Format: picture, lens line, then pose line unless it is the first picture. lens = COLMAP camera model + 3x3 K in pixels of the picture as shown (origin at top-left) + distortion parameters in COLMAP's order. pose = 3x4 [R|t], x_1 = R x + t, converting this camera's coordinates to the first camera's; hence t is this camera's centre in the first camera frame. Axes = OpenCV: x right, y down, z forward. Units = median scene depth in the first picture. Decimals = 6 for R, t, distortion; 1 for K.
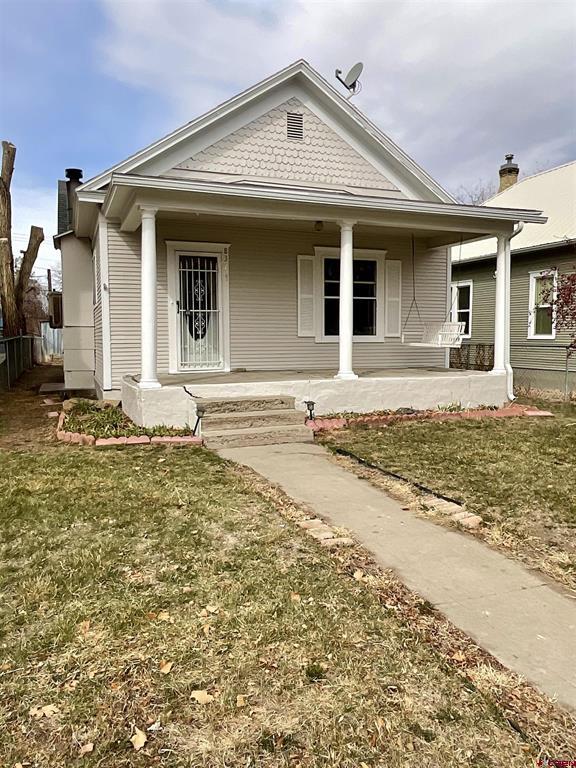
lens RADIAL K [[552.9, 0, 301.9], [0, 552.9, 377.8], [0, 0, 1]] dist [0.008626, -0.015783]
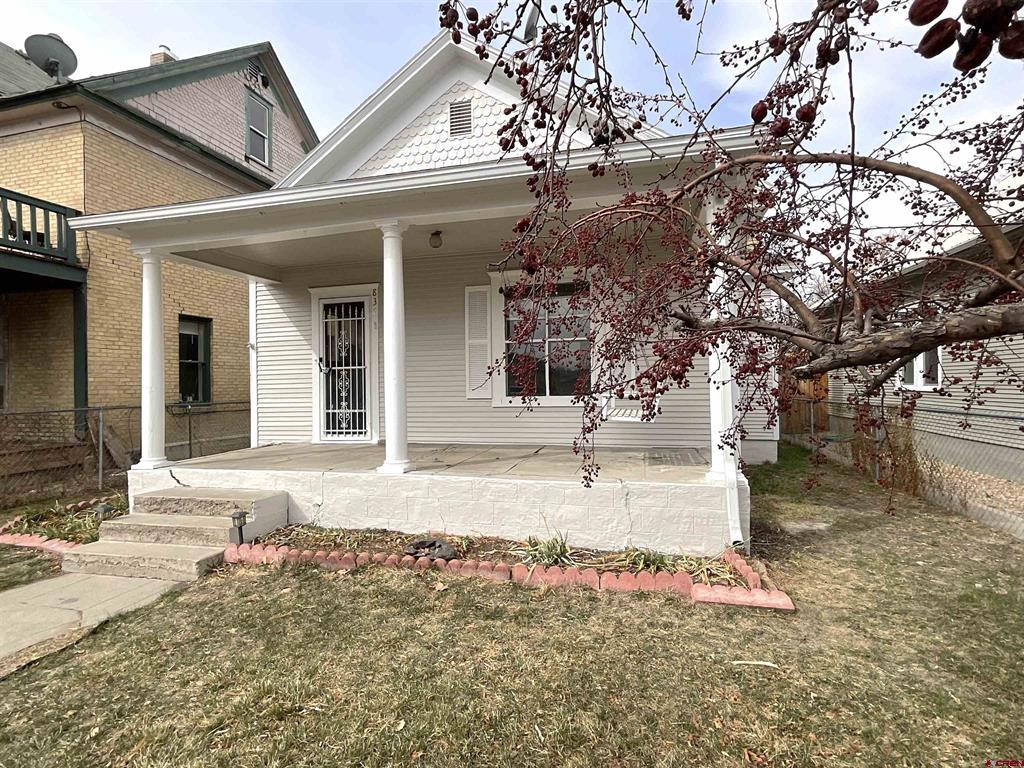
lens RADIAL K [[522.4, 0, 515.5], [0, 522.4, 379.9], [0, 0, 1]] dist [-0.005863, 0.002253]
pose [[0.818181, -0.017216, -0.574703, 0.468948], [-0.029193, 0.997018, -0.071428, -0.055813], [0.574219, 0.075218, 0.815239, 0.518701]]
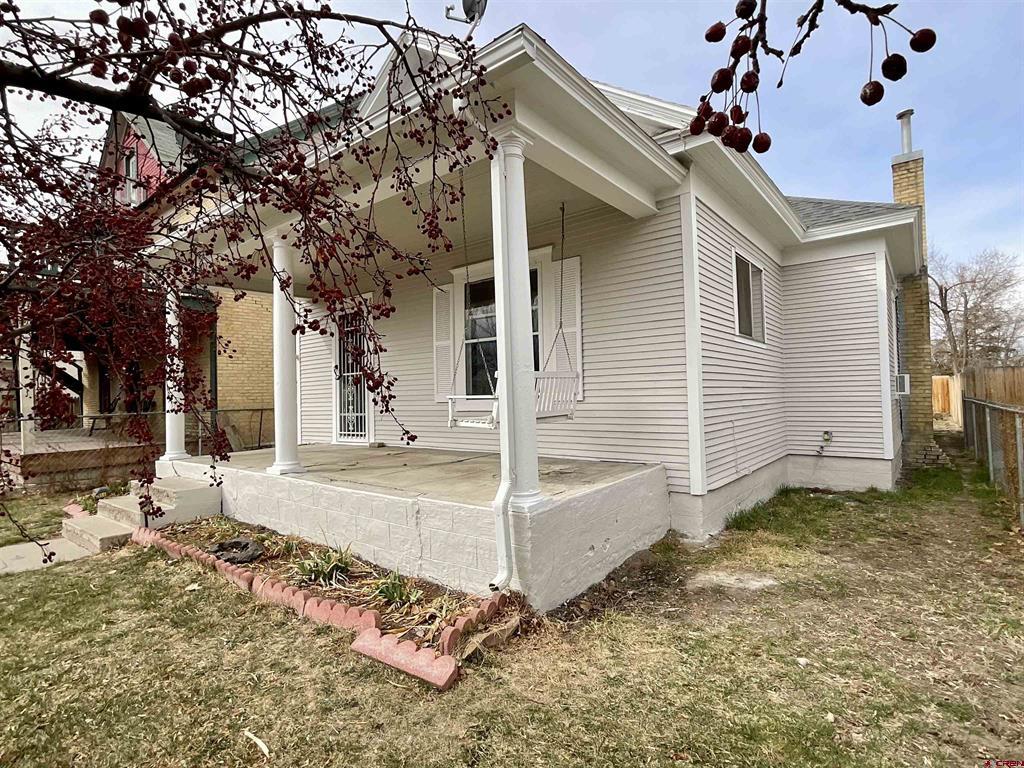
lens RADIAL K [[522.4, 0, 517.3], [0, 522.4, 382.7], [0, 0, 1]] dist [-0.005863, 0.002253]
pose [[0.509808, -0.033875, -0.859621, 0.660086], [-0.039601, 0.997241, -0.062784, -0.066411], [0.859376, 0.066050, 0.507060, 0.811648]]
